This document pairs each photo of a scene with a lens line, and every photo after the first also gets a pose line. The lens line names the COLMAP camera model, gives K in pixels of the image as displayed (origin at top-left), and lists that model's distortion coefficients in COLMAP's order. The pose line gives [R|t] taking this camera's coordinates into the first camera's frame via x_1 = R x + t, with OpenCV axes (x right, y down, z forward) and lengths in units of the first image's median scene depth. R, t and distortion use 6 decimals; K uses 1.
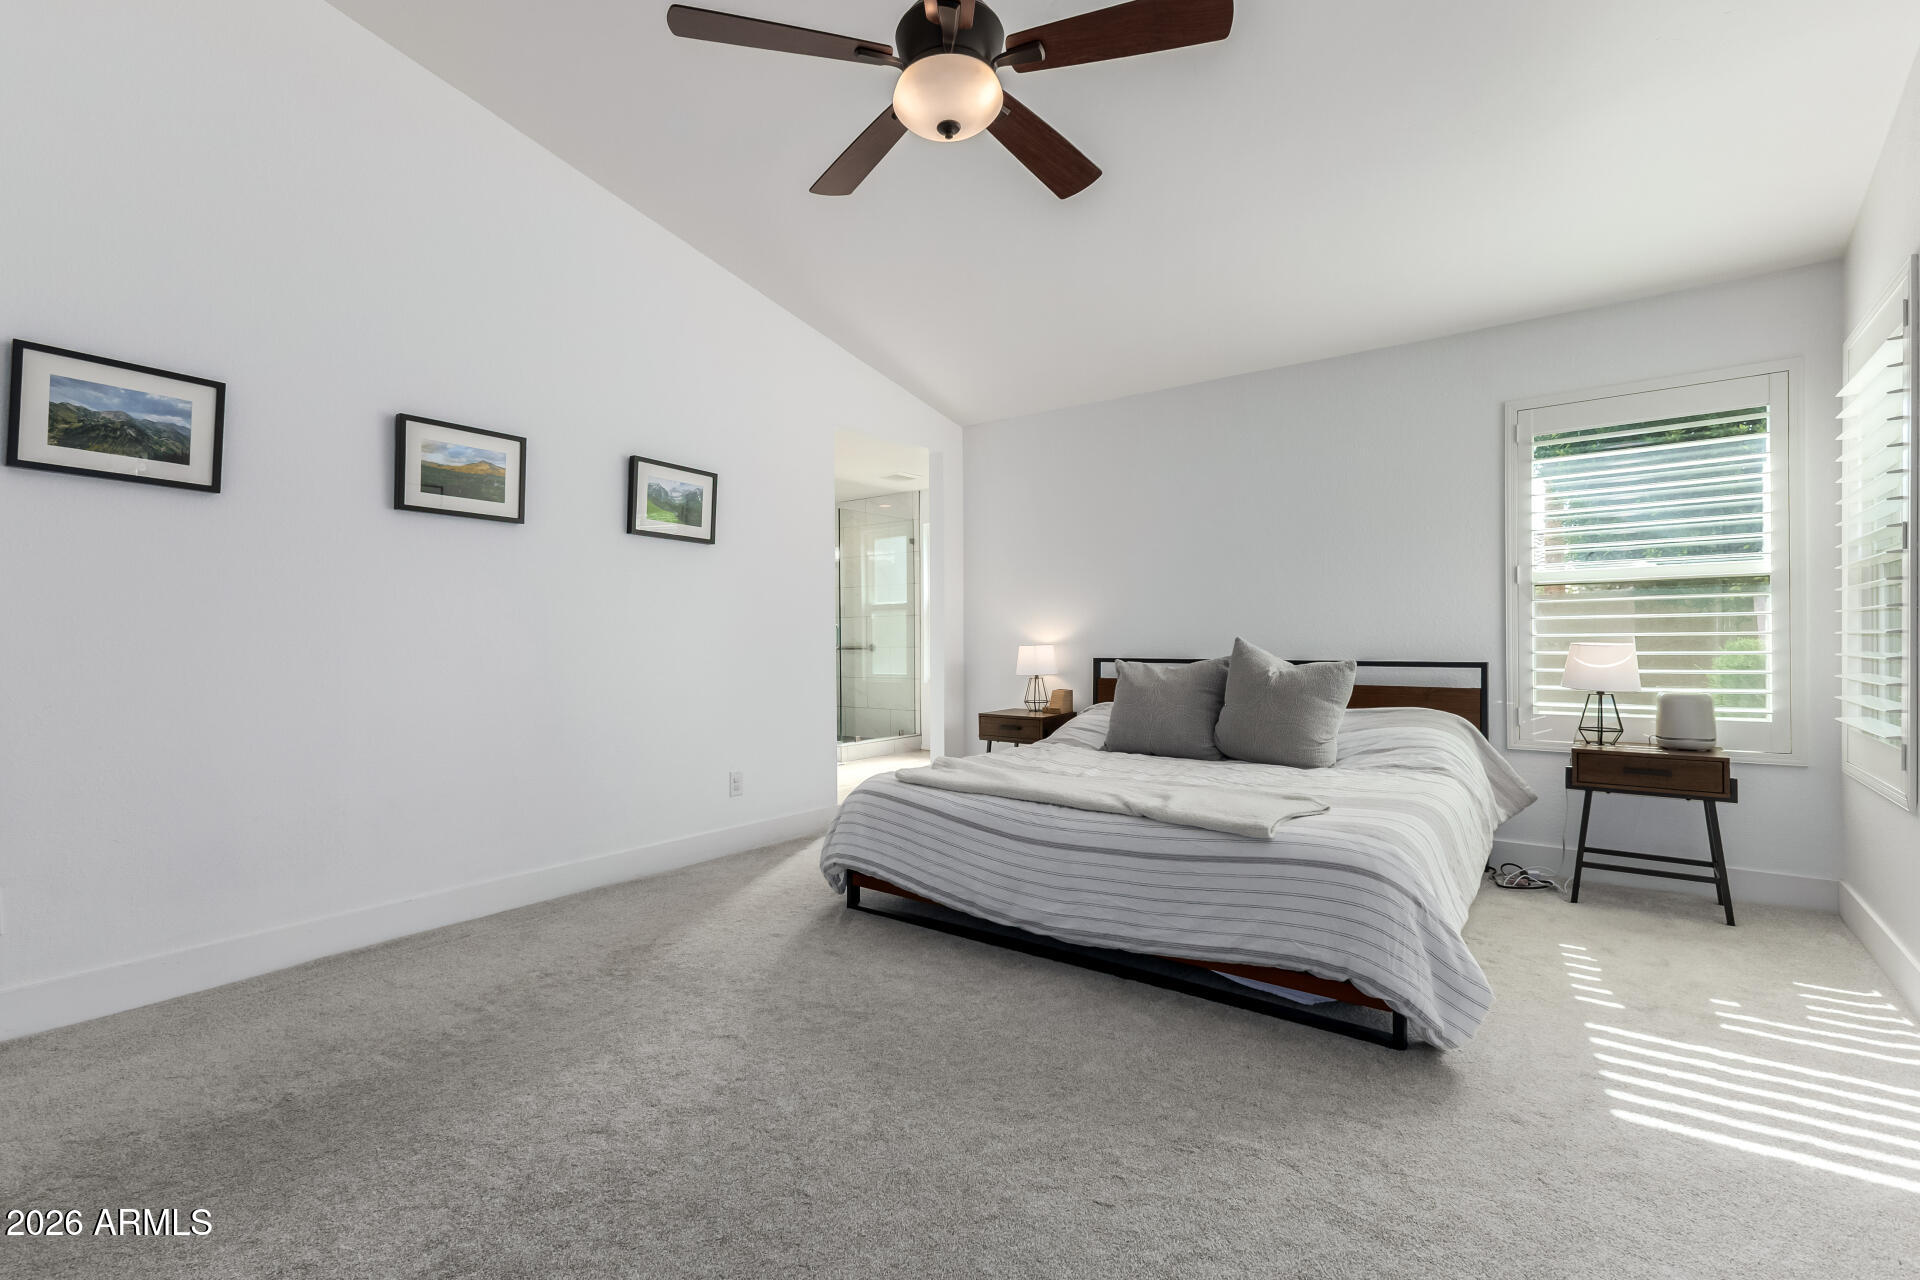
lens RADIAL K [[861.8, 0, 959.4], [0, 861.8, 651.3], [0, 0, 1]] dist [-0.000038, -0.000594]
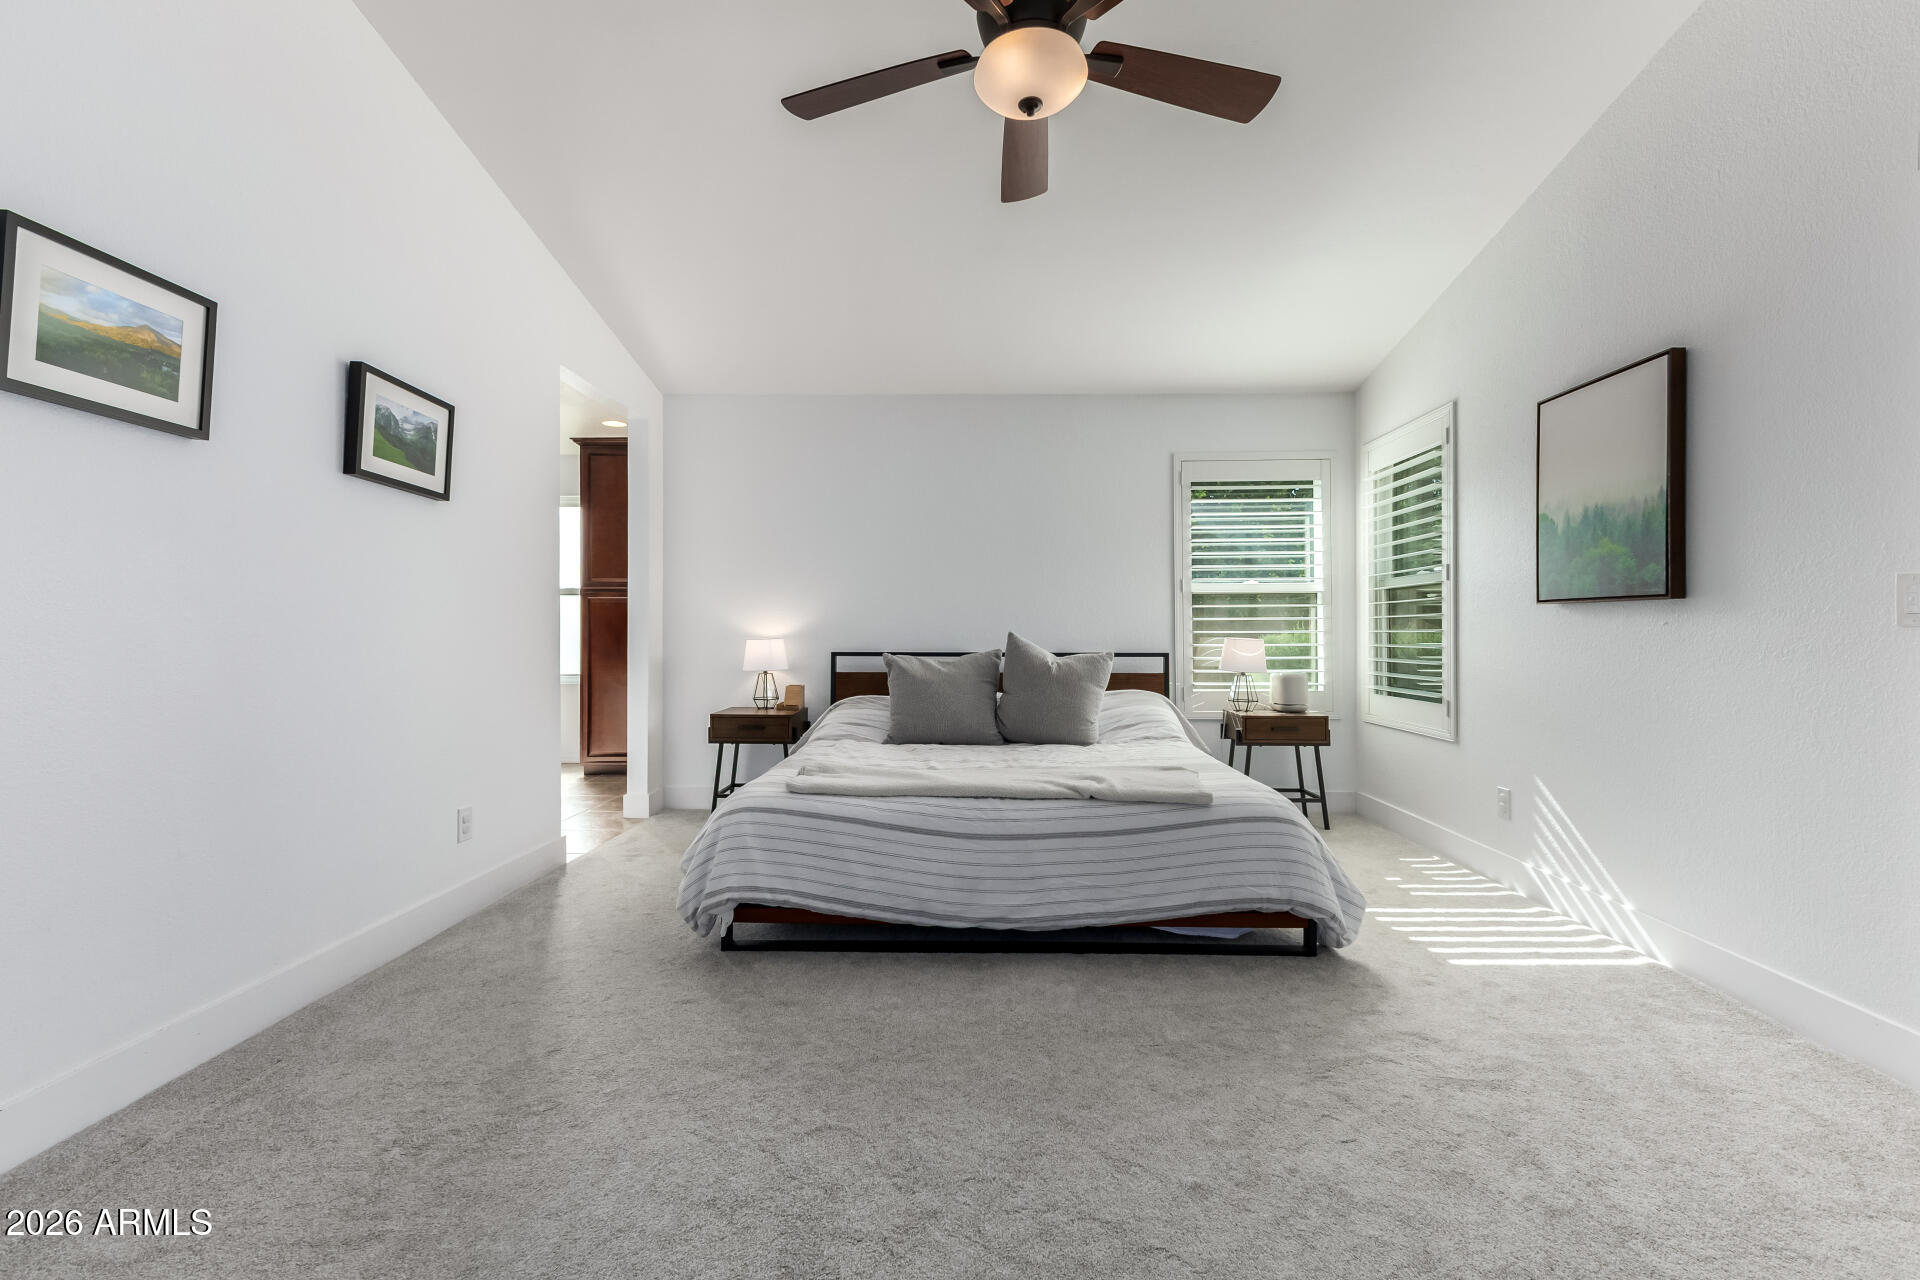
lens RADIAL K [[835.5, 0, 950.4], [0, 835.5, 632.1], [0, 0, 1]] dist [0.000212, -0.000692]
pose [[0.805307, 0.006632, 0.592820, -0.437609], [0.002729, 0.999885, -0.014892, -0.000444], [-0.592851, 0.013610, 0.805197, 0.209557]]
